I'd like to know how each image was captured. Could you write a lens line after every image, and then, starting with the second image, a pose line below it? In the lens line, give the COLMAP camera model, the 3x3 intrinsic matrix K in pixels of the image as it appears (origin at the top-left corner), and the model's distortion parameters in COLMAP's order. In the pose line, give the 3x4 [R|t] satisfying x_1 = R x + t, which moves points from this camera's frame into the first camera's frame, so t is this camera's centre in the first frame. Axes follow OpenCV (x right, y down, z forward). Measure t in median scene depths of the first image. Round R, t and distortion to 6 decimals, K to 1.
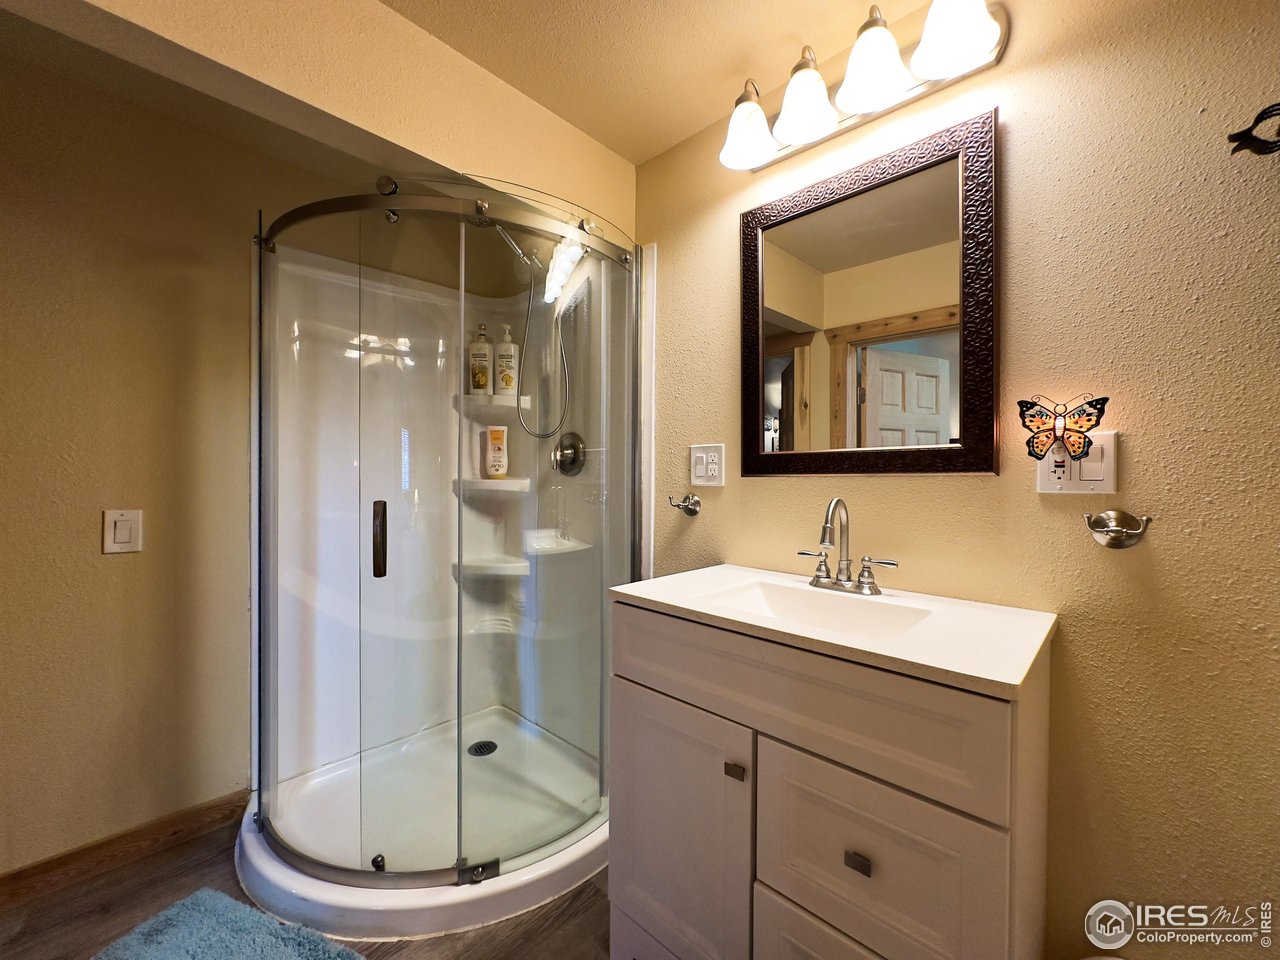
lens RADIAL K [[513.5, 0, 649.1], [0, 513.5, 478.7], [0, 0, 1]] dist [-0.003205, 0.000096]
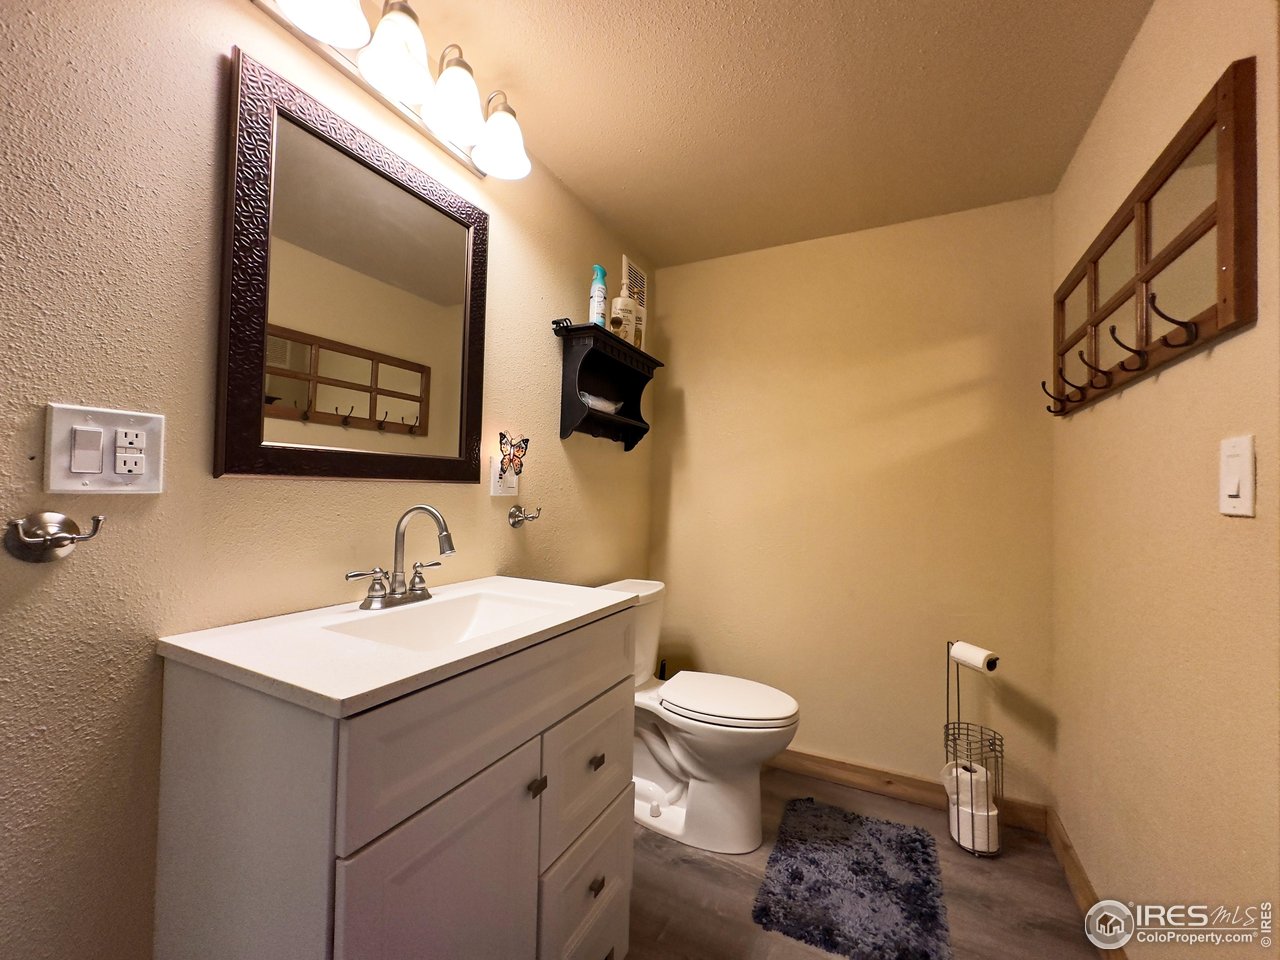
lens RADIAL K [[513.5, 0, 647.2], [0, 513.5, 478.1], [0, 0, 1]] dist [-0.003205, 0.000096]
pose [[-0.296457, 0.015630, 0.954918, -0.661974], [-0.016659, 0.999629, -0.021534, 0.001378], [-0.954901, -0.022292, -0.296087, 0.873112]]
